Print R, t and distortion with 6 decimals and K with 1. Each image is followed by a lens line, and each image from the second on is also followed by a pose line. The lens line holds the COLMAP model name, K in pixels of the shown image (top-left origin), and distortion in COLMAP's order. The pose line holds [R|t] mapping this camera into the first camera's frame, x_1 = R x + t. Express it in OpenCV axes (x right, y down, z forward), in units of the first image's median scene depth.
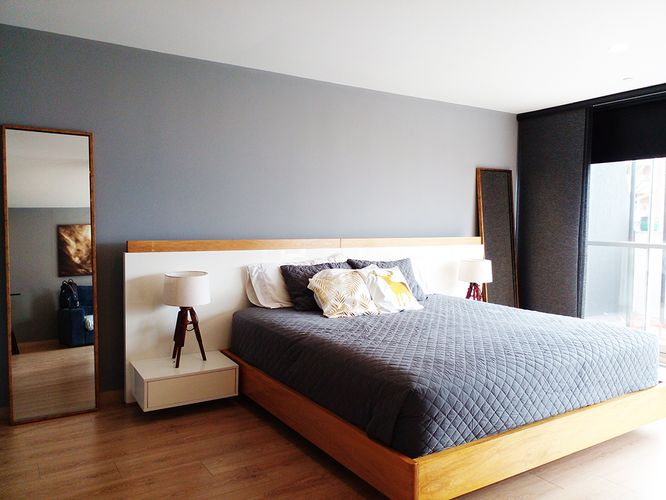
lens RADIAL K [[523.8, 0, 333.0], [0, 523.8, 250.0], [0, 0, 1]] dist [0.123289, -0.214883]
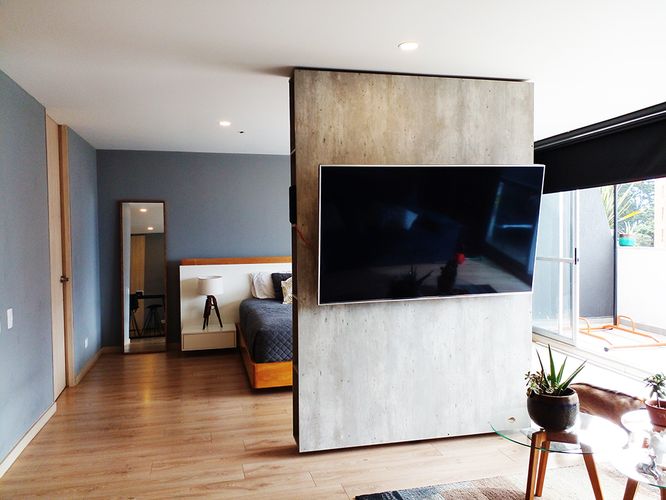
lens RADIAL K [[523.8, 0, 333.0], [0, 523.8, 250.0], [0, 0, 1]] dist [0.123289, -0.214883]
pose [[0.943485, -0.012470, -0.331181, 0.691268], [0.002617, 0.999541, -0.030178, 0.007948], [0.331405, 0.027606, 0.943084, -0.528971]]
